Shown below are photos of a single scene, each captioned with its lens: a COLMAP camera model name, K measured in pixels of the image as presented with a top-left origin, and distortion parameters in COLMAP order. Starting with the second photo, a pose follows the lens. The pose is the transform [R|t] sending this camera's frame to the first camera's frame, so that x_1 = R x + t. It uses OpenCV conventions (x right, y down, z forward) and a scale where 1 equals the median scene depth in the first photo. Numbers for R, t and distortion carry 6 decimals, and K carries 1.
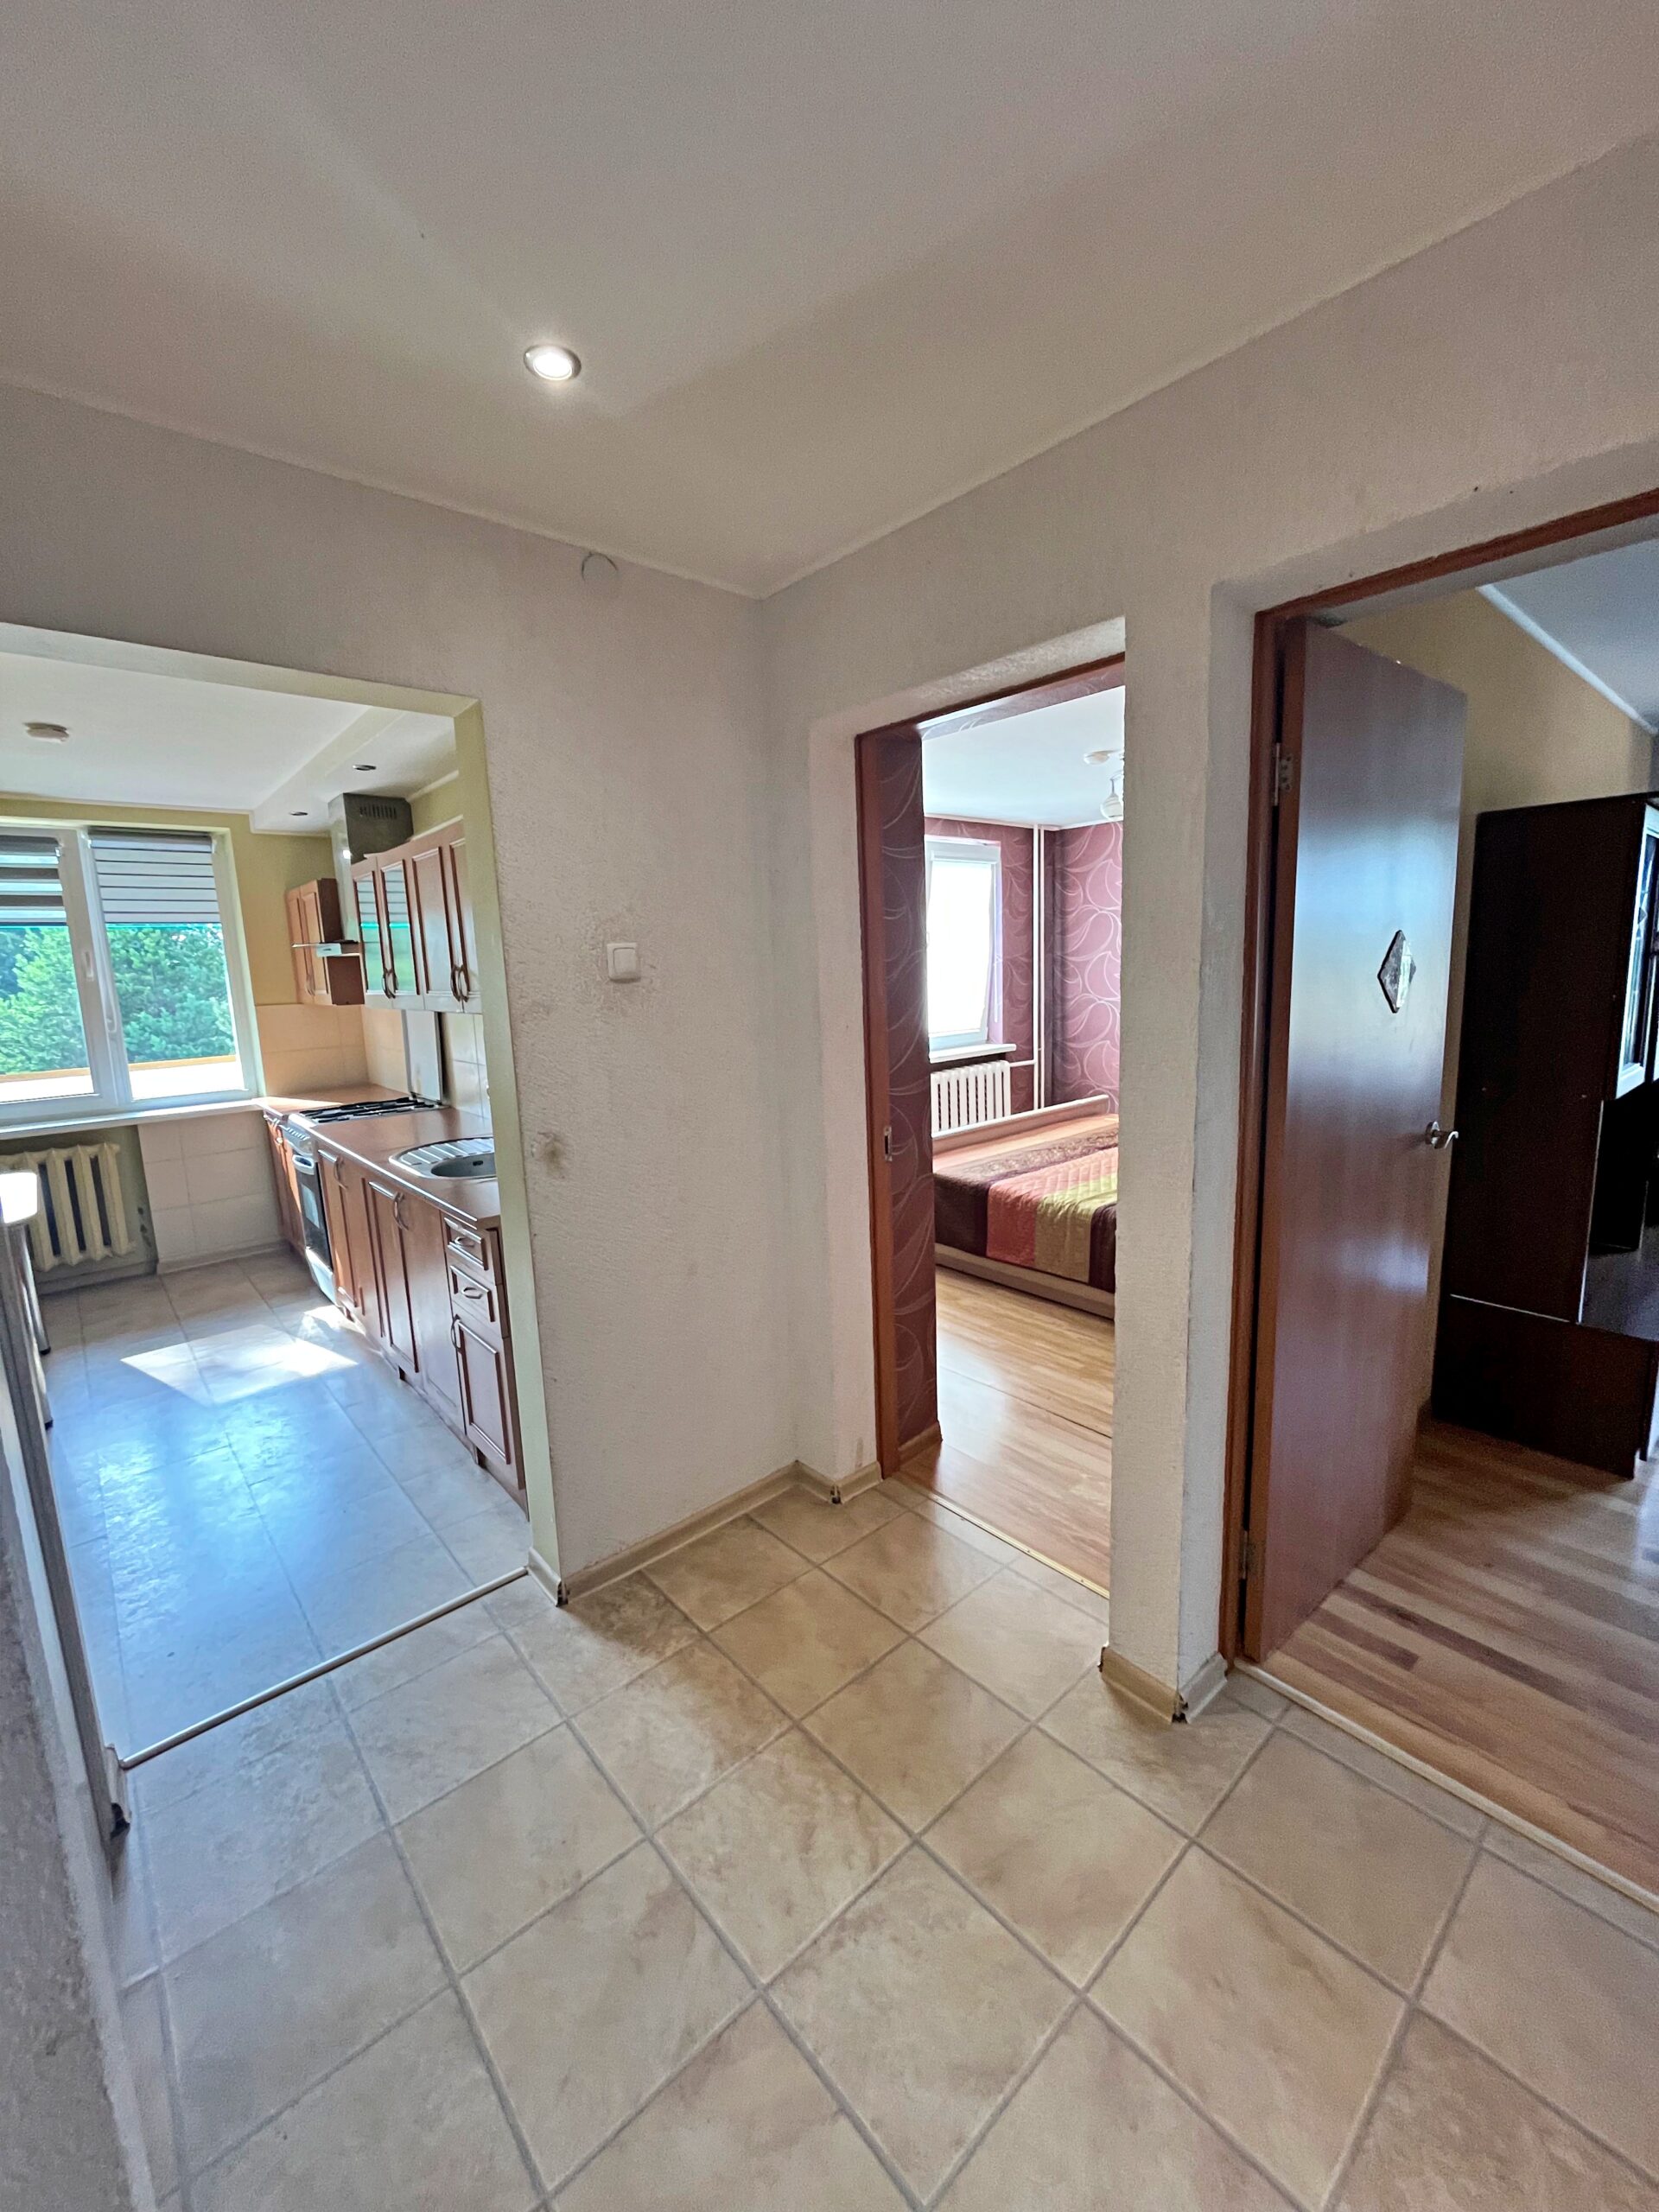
lens RADIAL K [[894.9, 0, 829.5], [0, 894.9, 1106.0], [0, 0, 1]] dist [-0.007393, 0.000158]
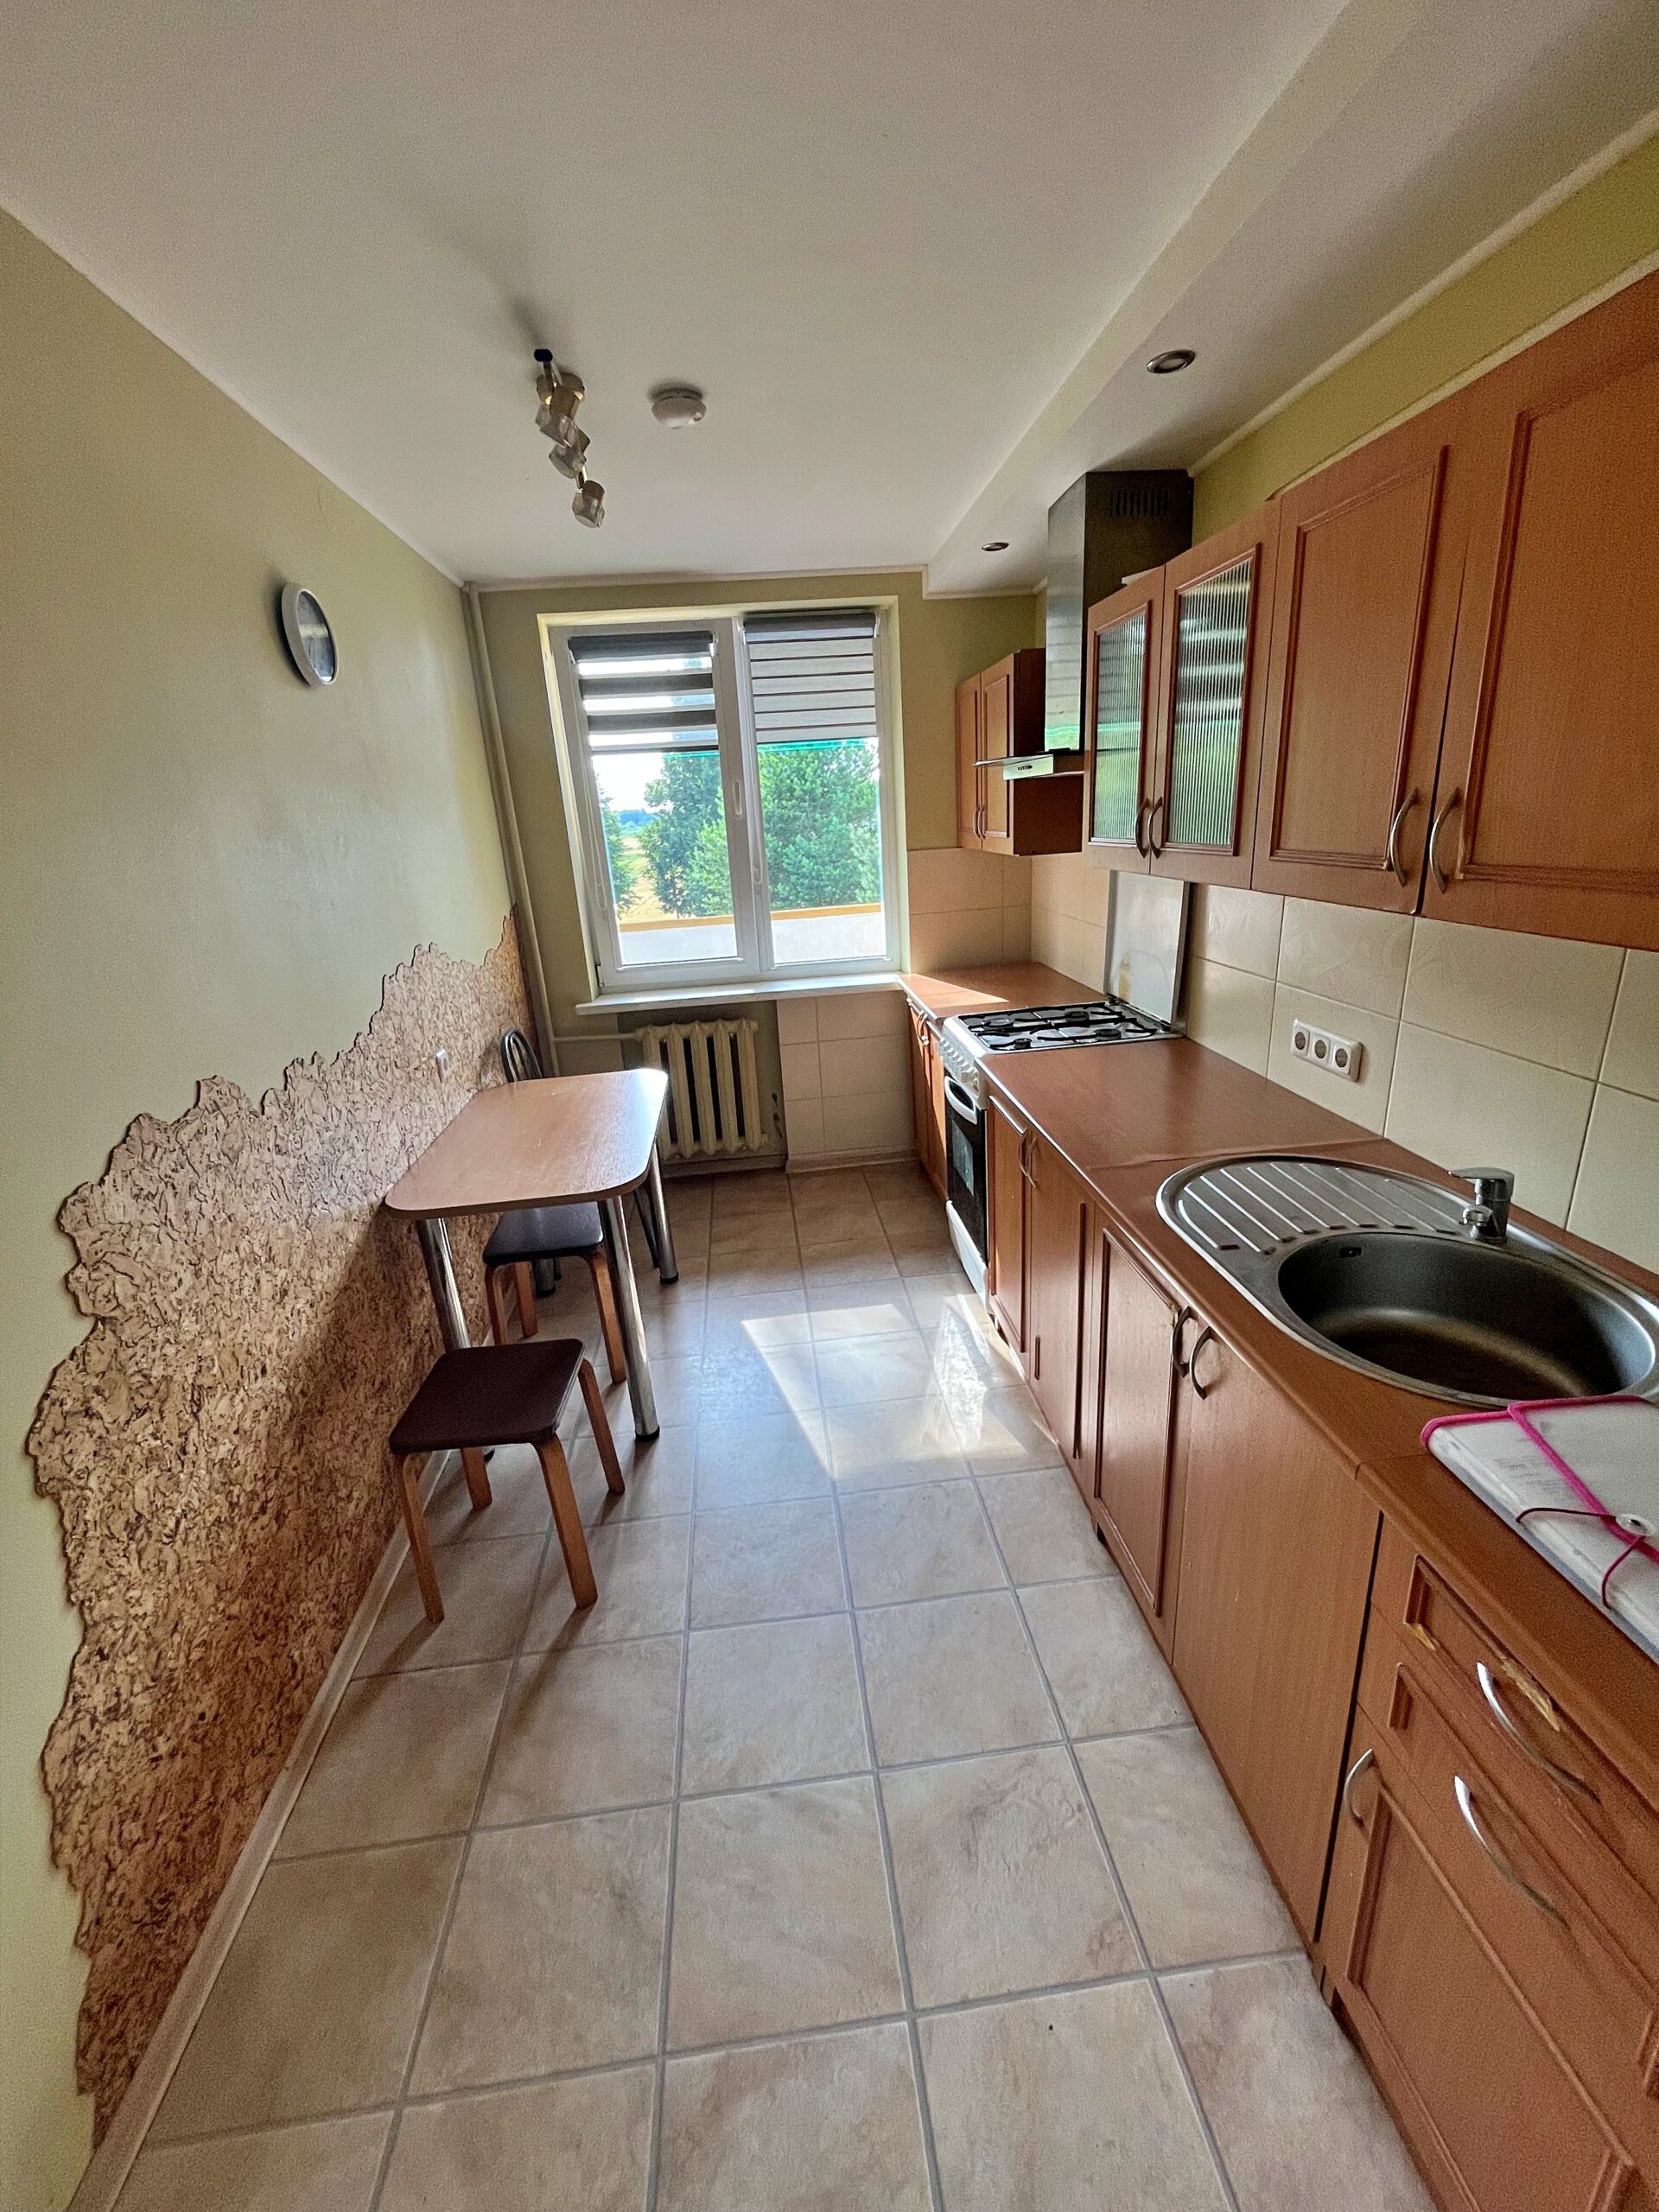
lens RADIAL K [[894.9, 0, 829.5], [0, 894.9, 1106.0], [0, 0, 1]] dist [-0.007393, 0.000158]
pose [[0.812724, 0.170503, -0.557143, -0.264705], [-0.062122, 0.976131, 0.208107, -0.060483], [0.579328, -0.134523, 0.803917, 0.358665]]
